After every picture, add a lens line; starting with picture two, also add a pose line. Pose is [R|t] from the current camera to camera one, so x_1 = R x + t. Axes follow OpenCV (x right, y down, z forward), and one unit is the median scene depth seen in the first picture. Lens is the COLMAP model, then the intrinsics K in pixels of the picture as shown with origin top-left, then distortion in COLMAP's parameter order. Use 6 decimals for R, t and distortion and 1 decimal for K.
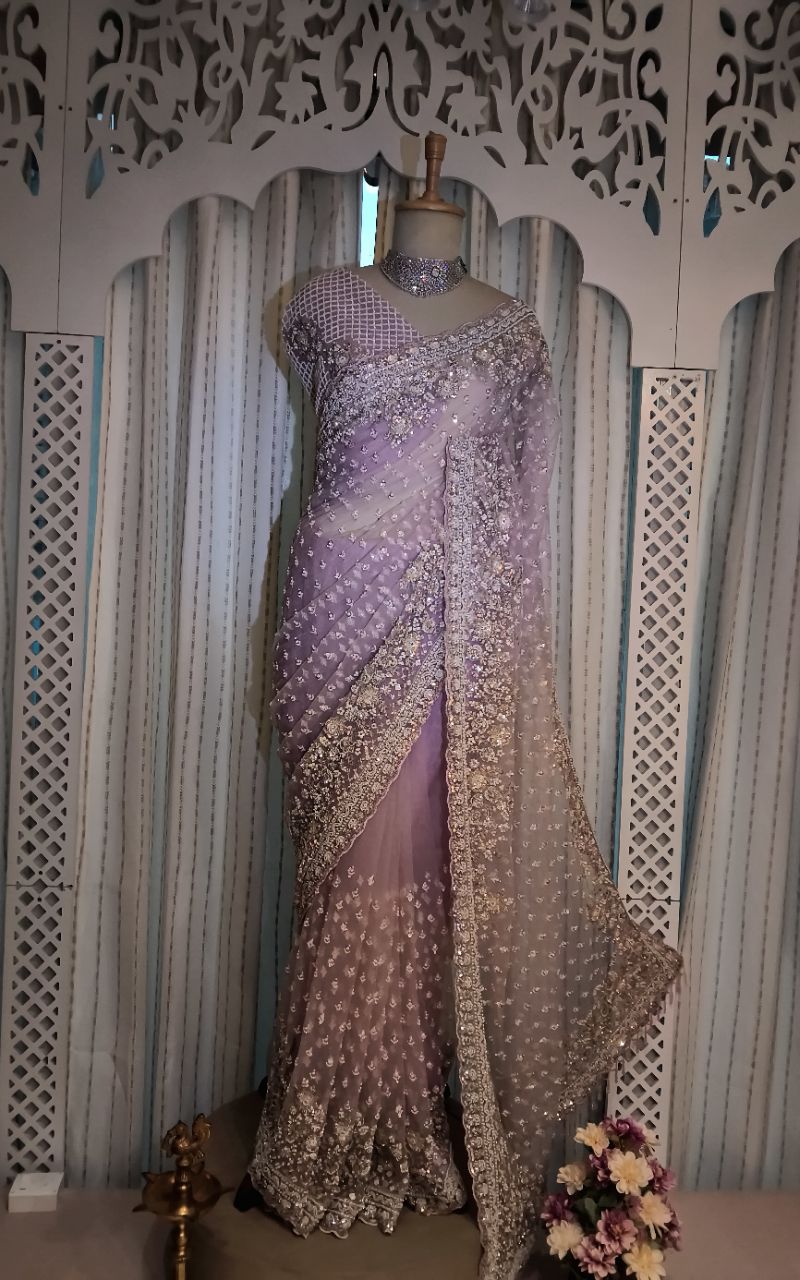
lens RADIAL K [[922.8, 0, 400.0], [0, 922.8, 640.0], [0, 0, 1]] dist [0.060872, -0.097384]
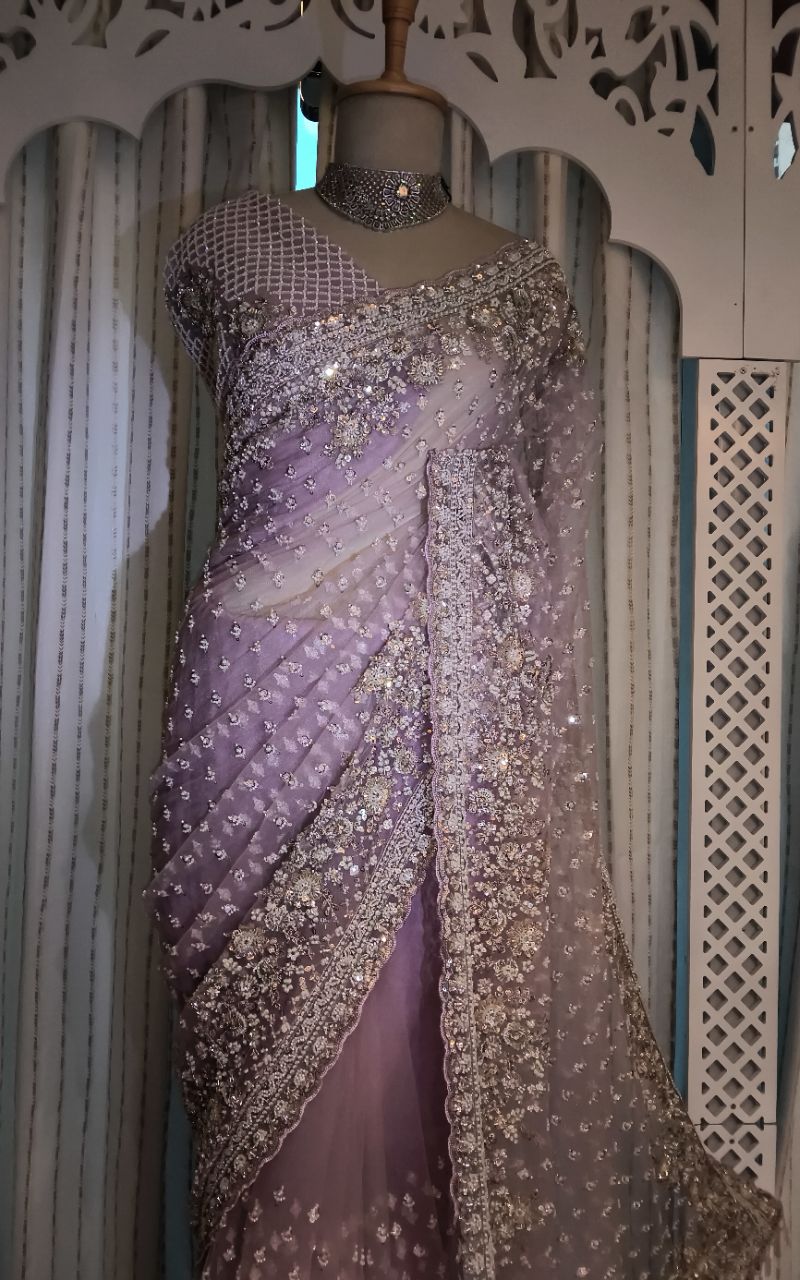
lens RADIAL K [[922.8, 0, 400.0], [0, 922.8, 640.0], [0, 0, 1]] dist [0.060872, -0.097384]
pose [[0.999335, -0.019907, 0.030542, 0.010853], [0.021230, 0.998822, -0.043637, -0.065185], [-0.029638, 0.044257, 0.998580, 0.380898]]
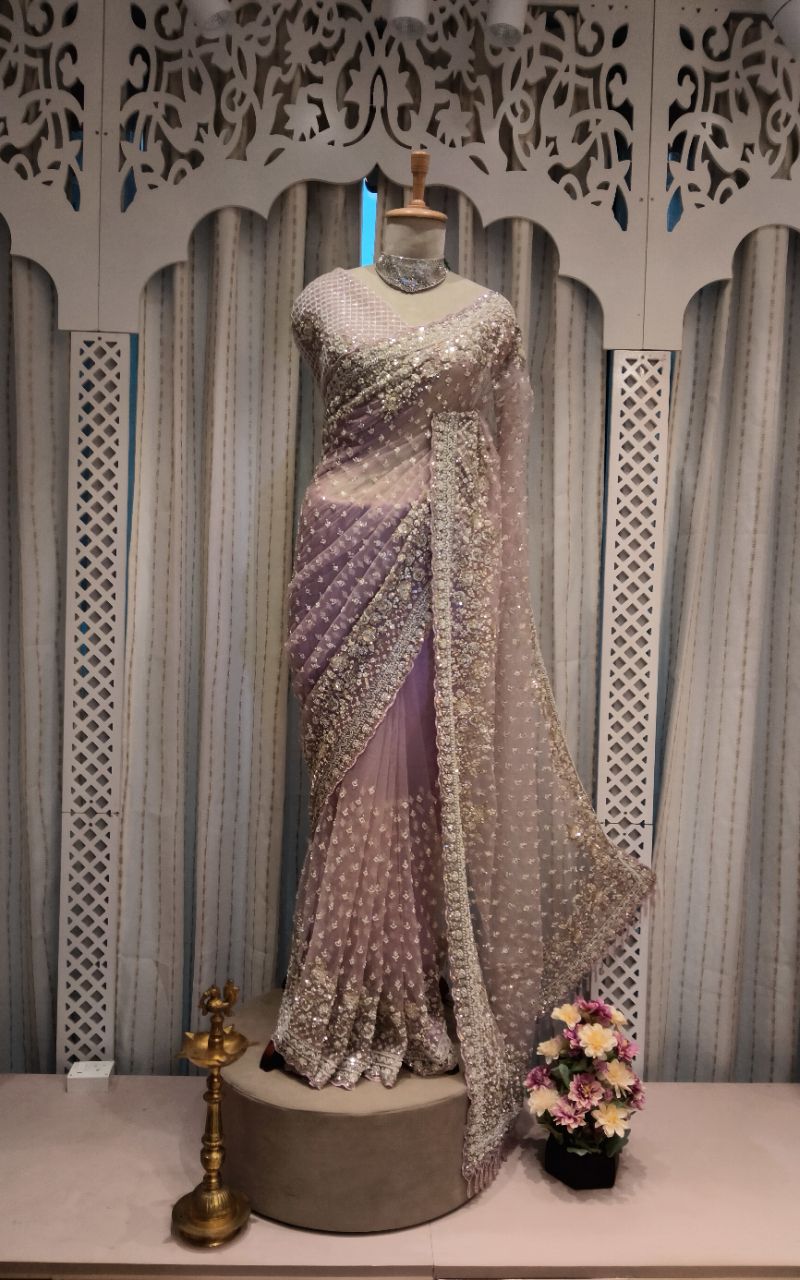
lens RADIAL K [[922.8, 0, 400.0], [0, 922.8, 640.0], [0, 0, 1]] dist [0.060872, -0.097384]
pose [[0.999427, -0.012862, -0.031319, 0.041436], [0.013103, 0.999886, 0.007523, 0.055862], [0.031218, -0.007929, 0.999481, -0.162563]]
